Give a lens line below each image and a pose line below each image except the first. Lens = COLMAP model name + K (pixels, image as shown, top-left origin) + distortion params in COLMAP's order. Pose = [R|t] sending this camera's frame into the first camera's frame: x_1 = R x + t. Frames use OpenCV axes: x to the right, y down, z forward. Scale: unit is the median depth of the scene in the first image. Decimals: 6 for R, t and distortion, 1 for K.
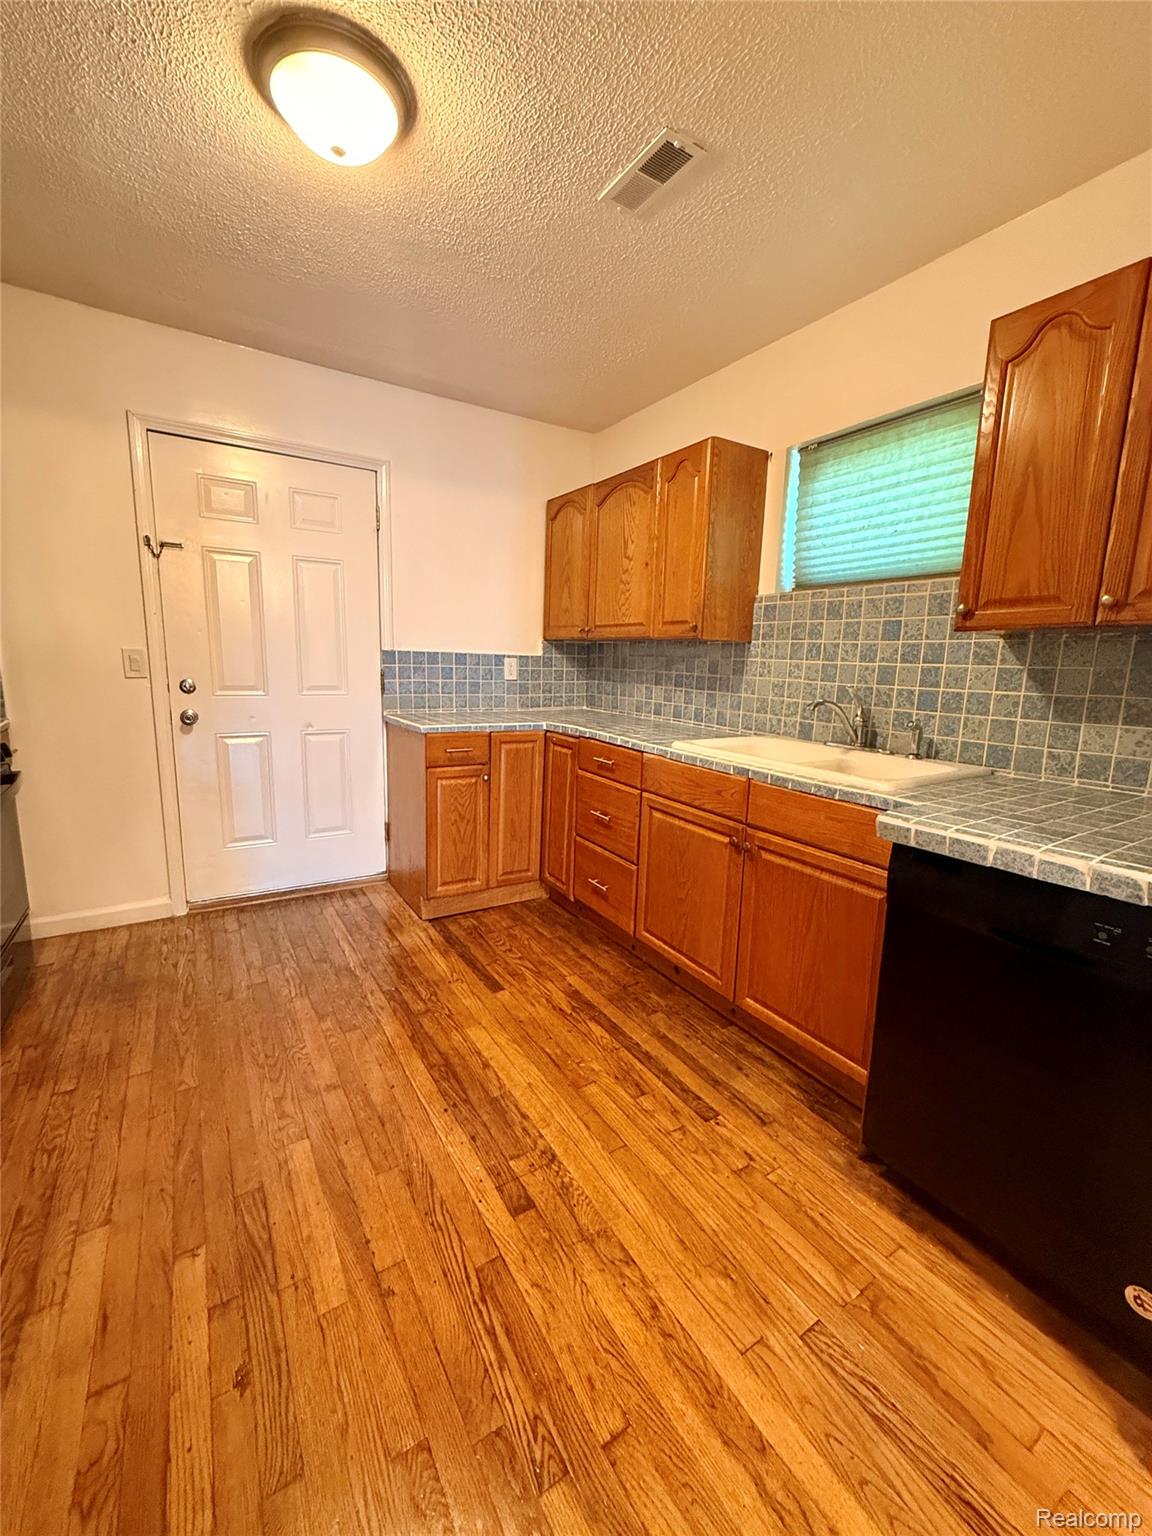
lens RADIAL K [[610.6, 0, 571.6], [0, 610.6, 766.3], [0, 0, 1]] dist [-0.001131, 0.001370]
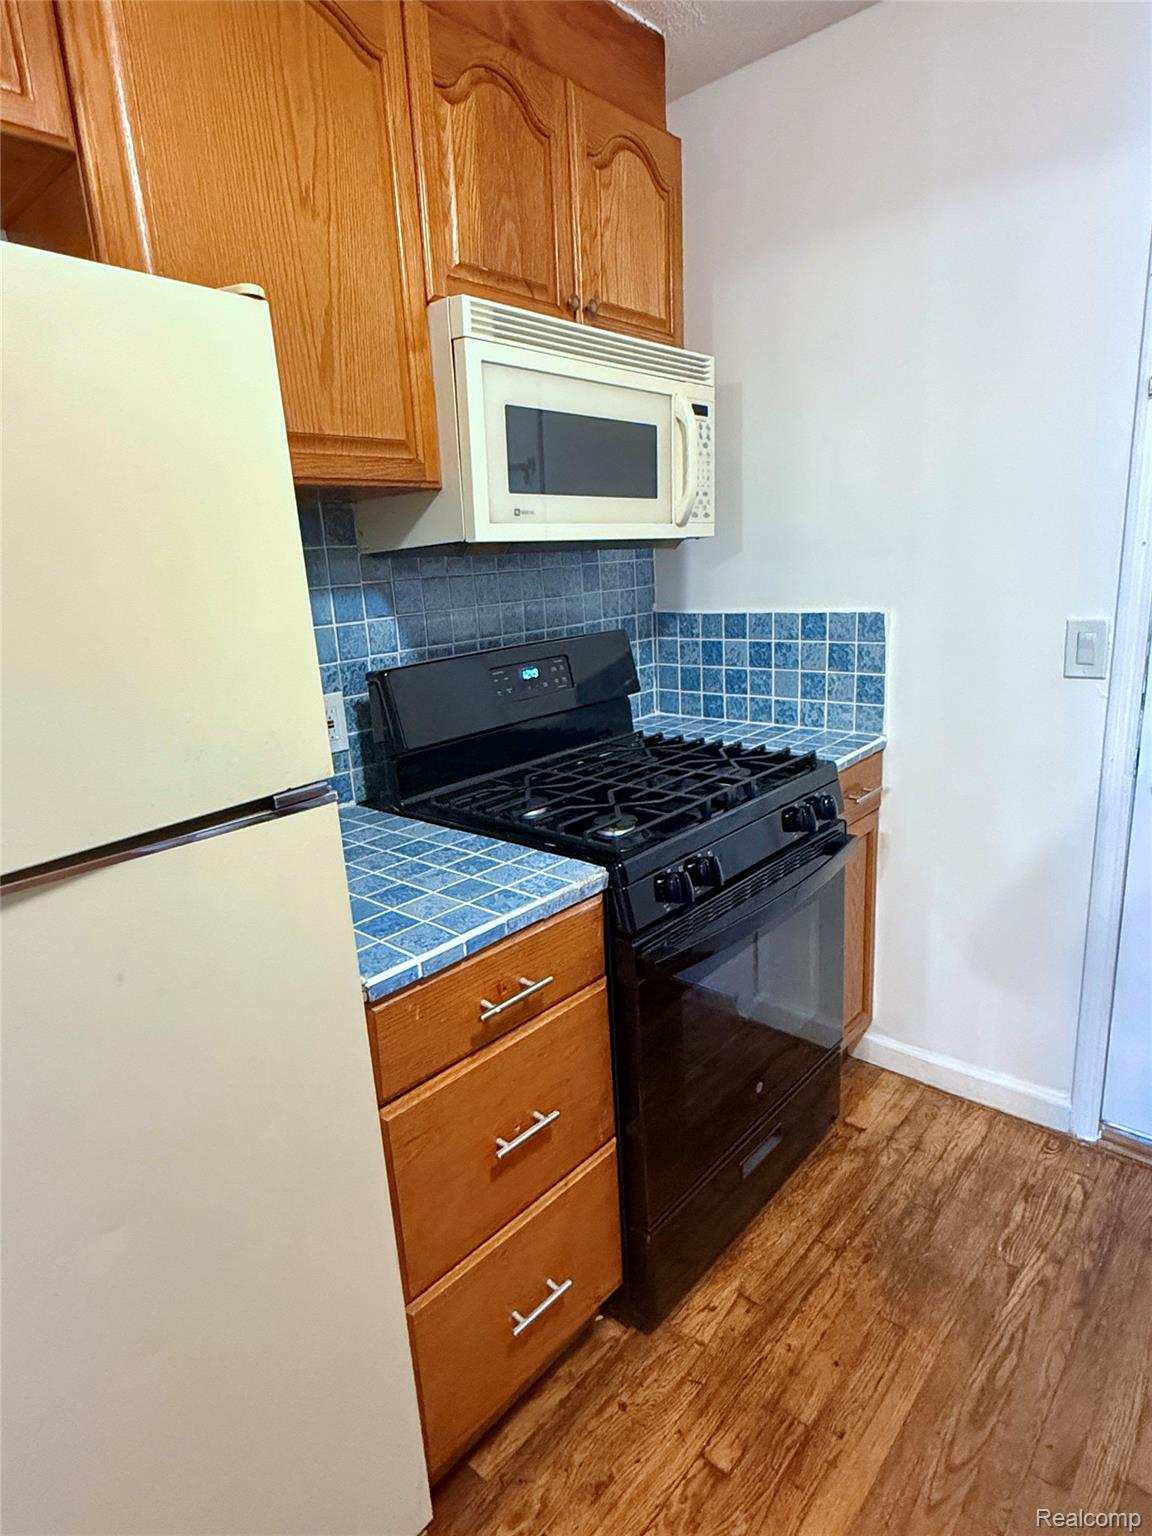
lens RADIAL K [[853.3, 0, 582.5], [0, 853.3, 767.2], [0, 0, 1]] dist [0.002909, 0.000785]
pose [[0.283424, 0.184448, -0.941090, -0.186224], [-0.103994, 0.981454, 0.161040, -0.169562], [0.953339, 0.052225, 0.297349, 0.479353]]
